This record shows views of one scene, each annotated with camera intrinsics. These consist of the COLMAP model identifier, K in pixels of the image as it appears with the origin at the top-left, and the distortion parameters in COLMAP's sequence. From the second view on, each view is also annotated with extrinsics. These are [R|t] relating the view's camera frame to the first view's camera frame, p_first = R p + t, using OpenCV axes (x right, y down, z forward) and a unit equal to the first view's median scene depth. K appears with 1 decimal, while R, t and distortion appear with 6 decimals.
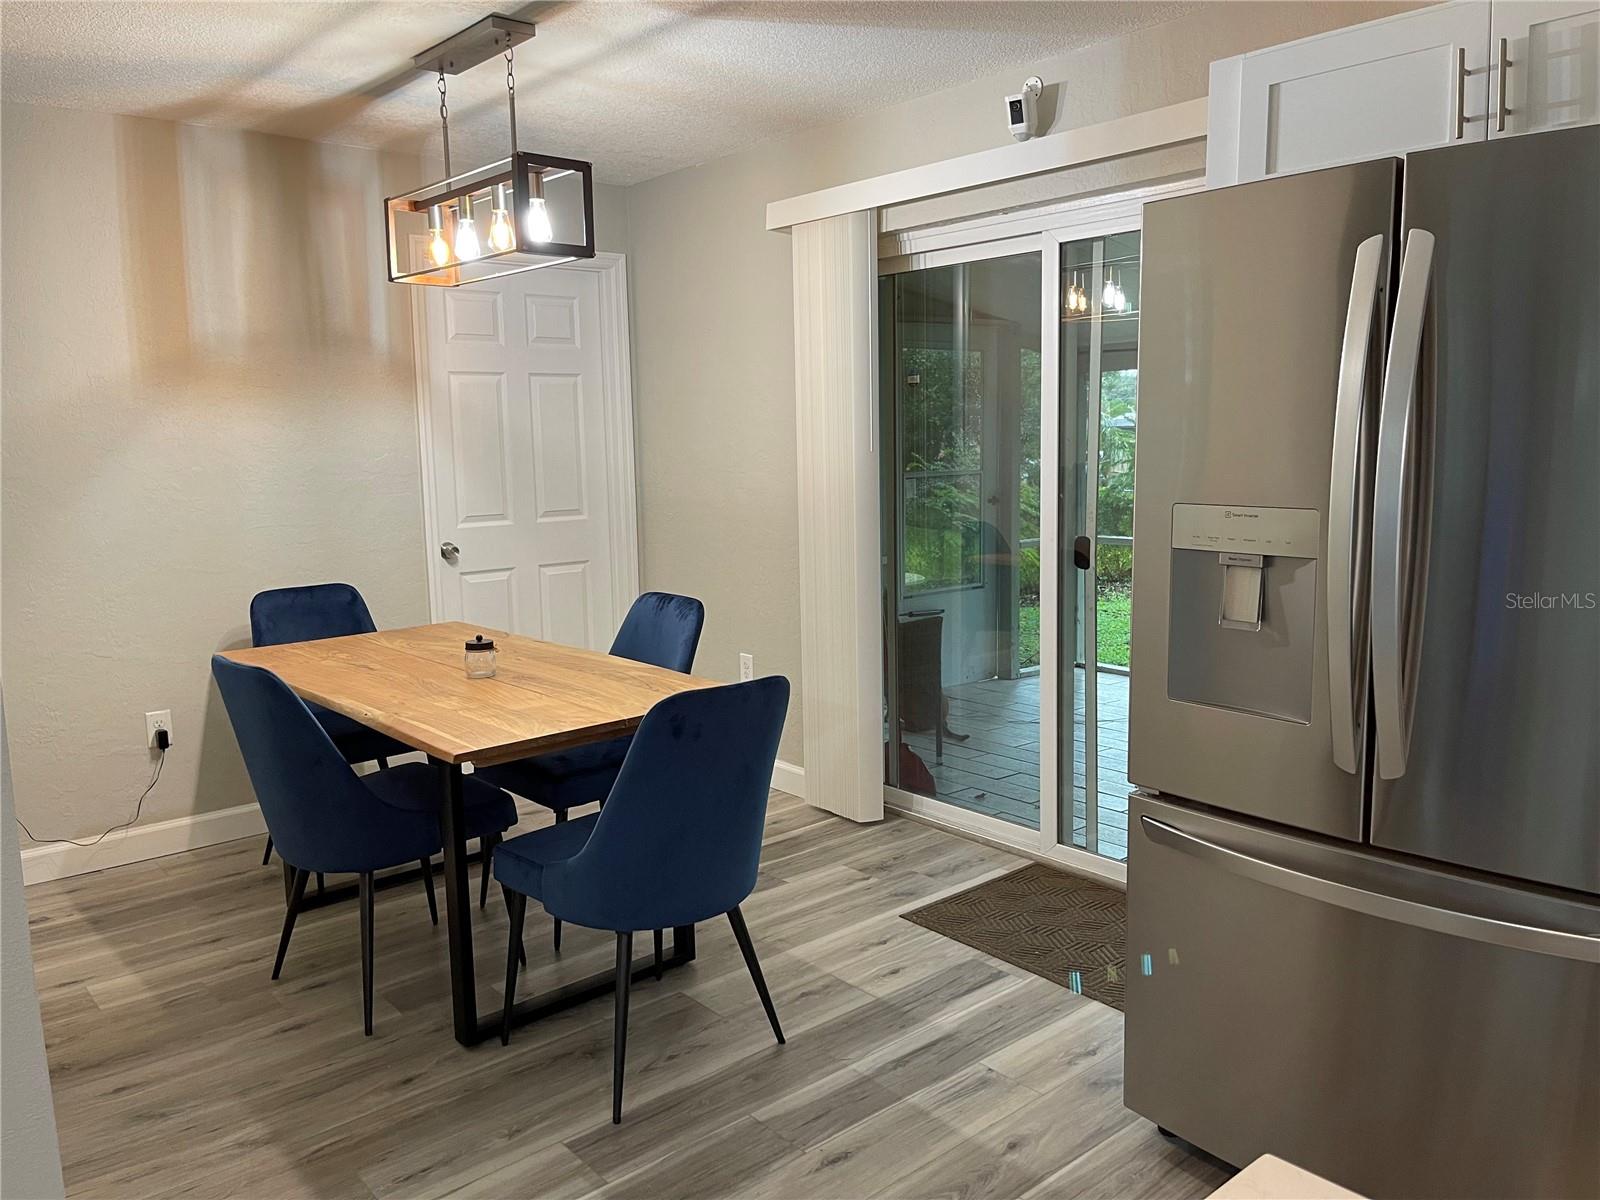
lens RADIAL K [[1211.1, 0, 800.0], [0, 1211.1, 600.0], [0, 0, 1]] dist [-0.004314, -0.003330]
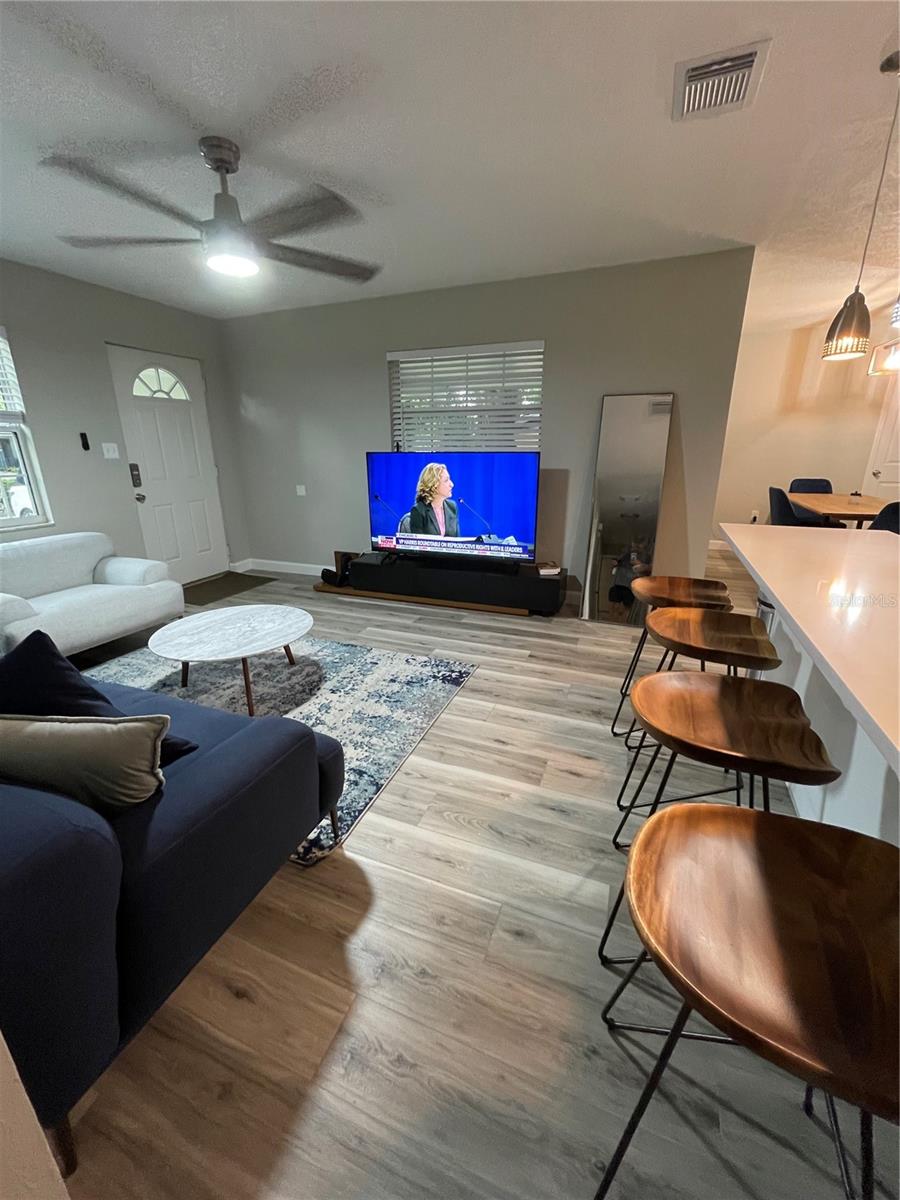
lens RADIAL K [[480.2, 0, 447.6], [0, 480.2, 594.9], [0, 0, 1]] dist [0.001150, 0.000226]
pose [[0.448937, 0.279938, -0.848581, 0.440658], [-0.127480, 0.960011, 0.249255, 0.121118], [0.884423, -0.003723, 0.466671, -0.617948]]
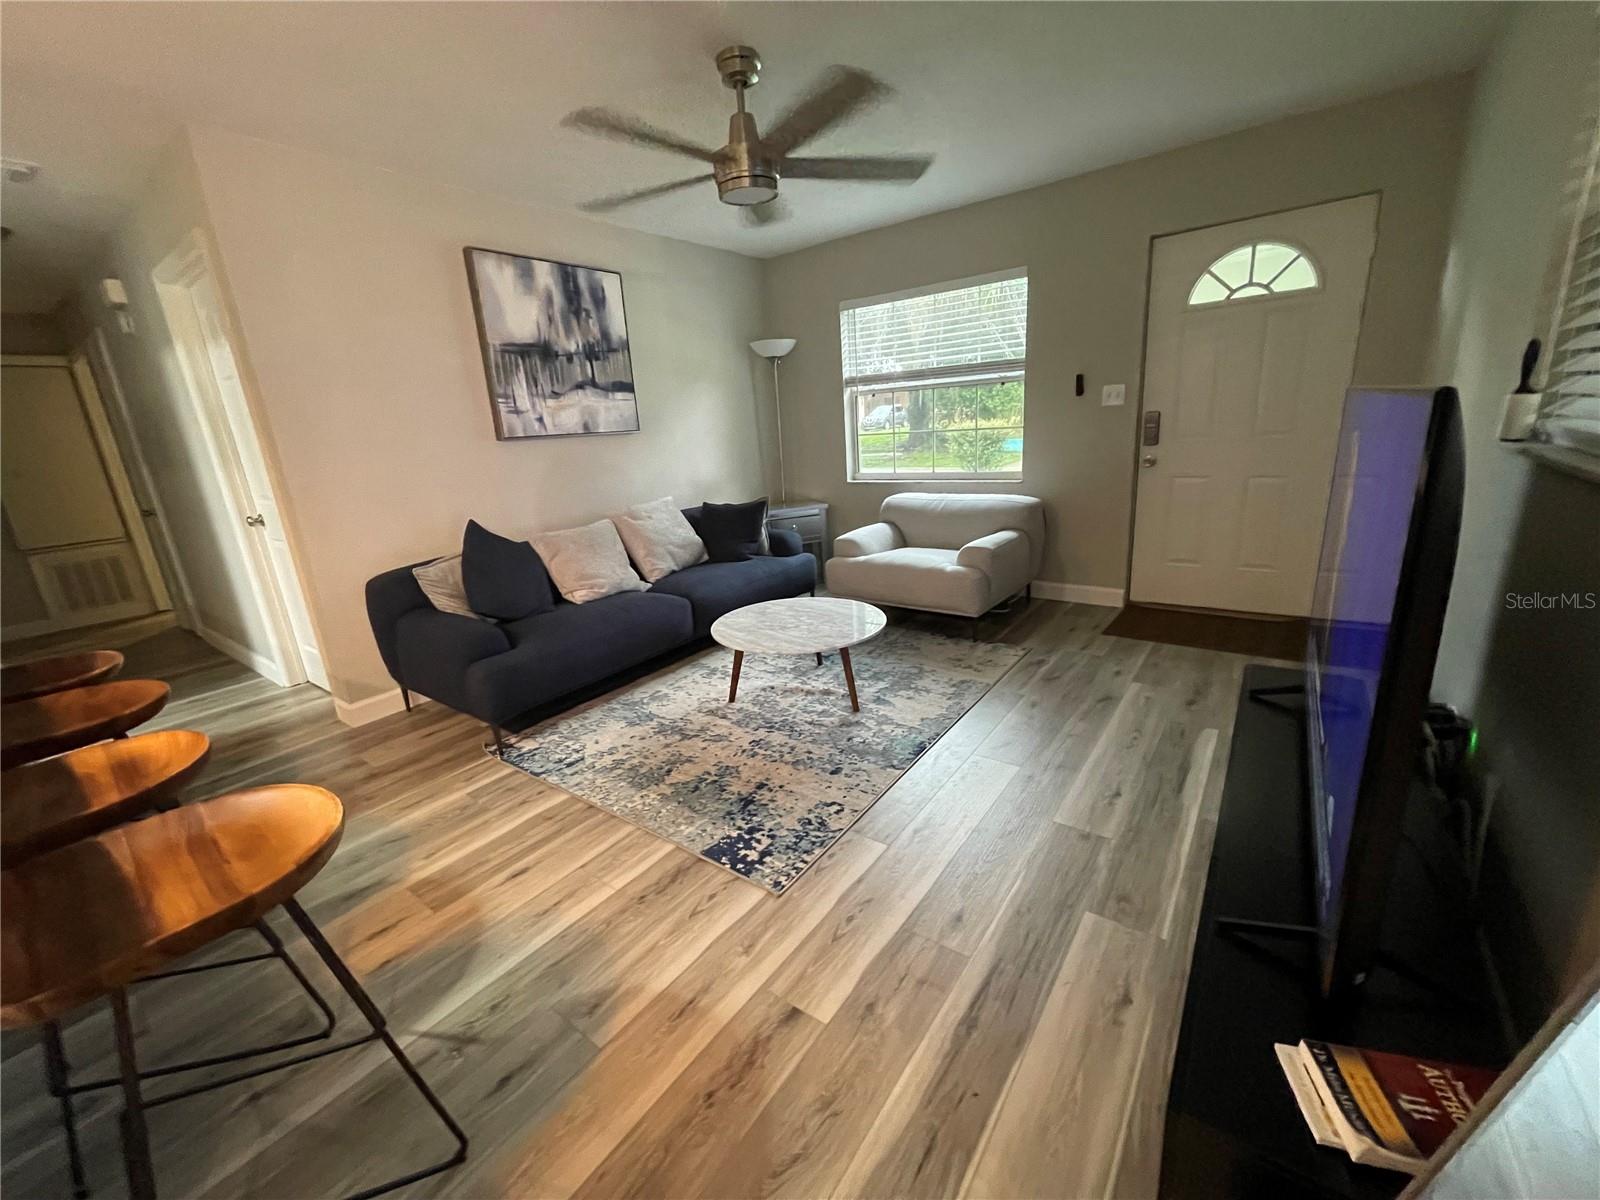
lens RADIAL K [[645.4, 0, 798.4], [0, 645.4, 600.0], [0, 0, 1]] dist [-0.000262, -0.000237]
pose [[-0.974547, 0.137195, -0.177303, -0.263322], [0.055558, 0.914007, 0.401877, 0.014589], [0.217191, 0.381797, -0.898365, 0.313772]]
